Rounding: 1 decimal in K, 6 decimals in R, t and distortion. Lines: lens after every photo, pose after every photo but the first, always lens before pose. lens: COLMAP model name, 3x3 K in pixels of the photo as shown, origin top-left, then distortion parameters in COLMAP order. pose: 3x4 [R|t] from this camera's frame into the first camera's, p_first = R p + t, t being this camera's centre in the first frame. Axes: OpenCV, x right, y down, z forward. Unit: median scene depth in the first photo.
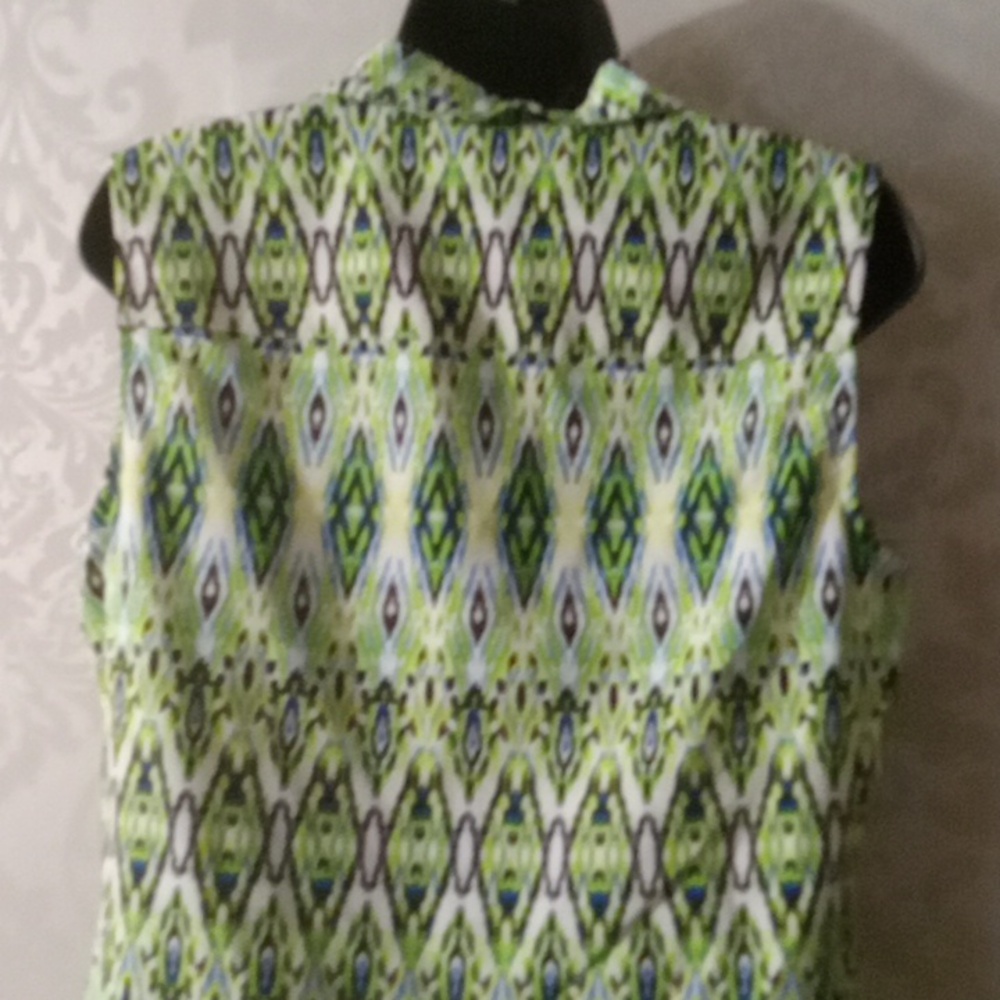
lens RADIAL K [[1657.6, 0, 500.0], [0, 1657.6, 500.0], [0, 0, 1]] dist [0.165922, -0.652780]
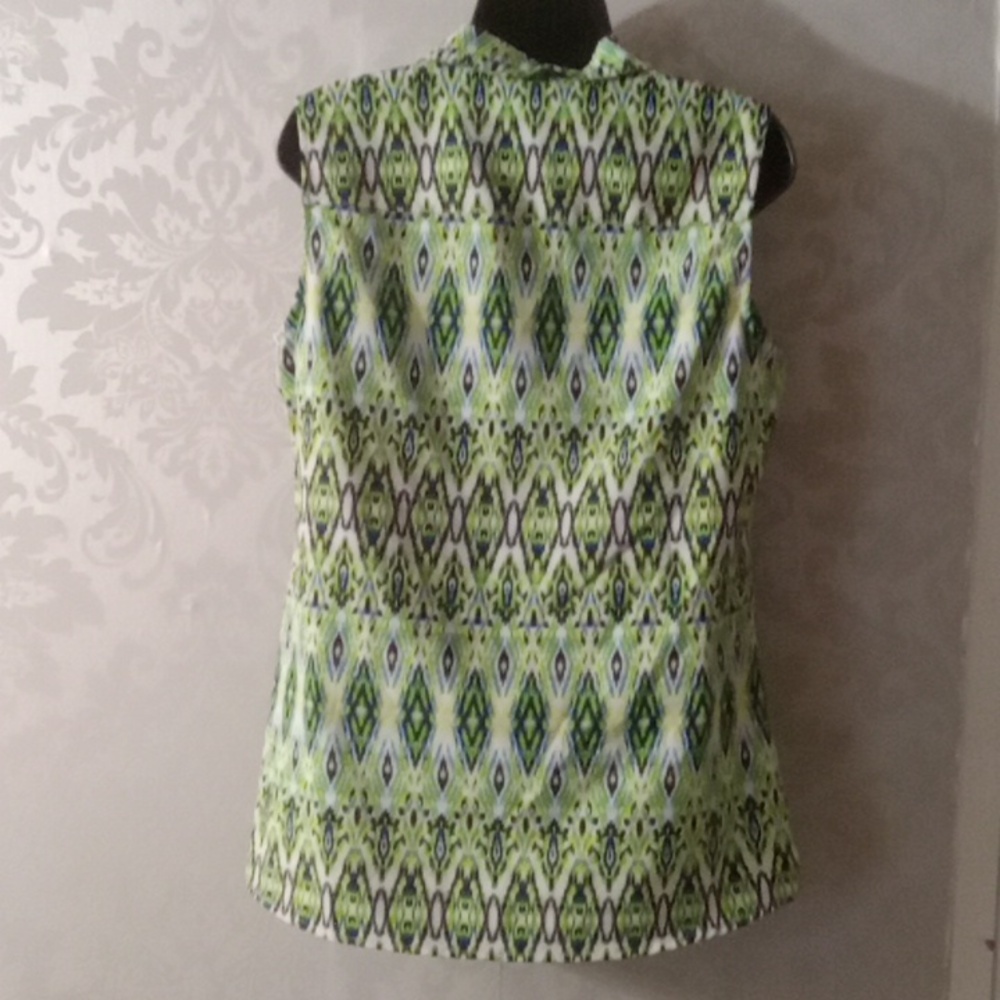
lens RADIAL K [[1657.6, 0, 500.0], [0, 1657.6, 500.0], [0, 0, 1]] dist [0.165922, -0.652780]
pose [[0.999807, 0.006015, -0.018716, -0.002500], [-0.004619, 0.997263, 0.073794, 0.064267], [0.019108, -0.073694, 0.997098, -0.658265]]
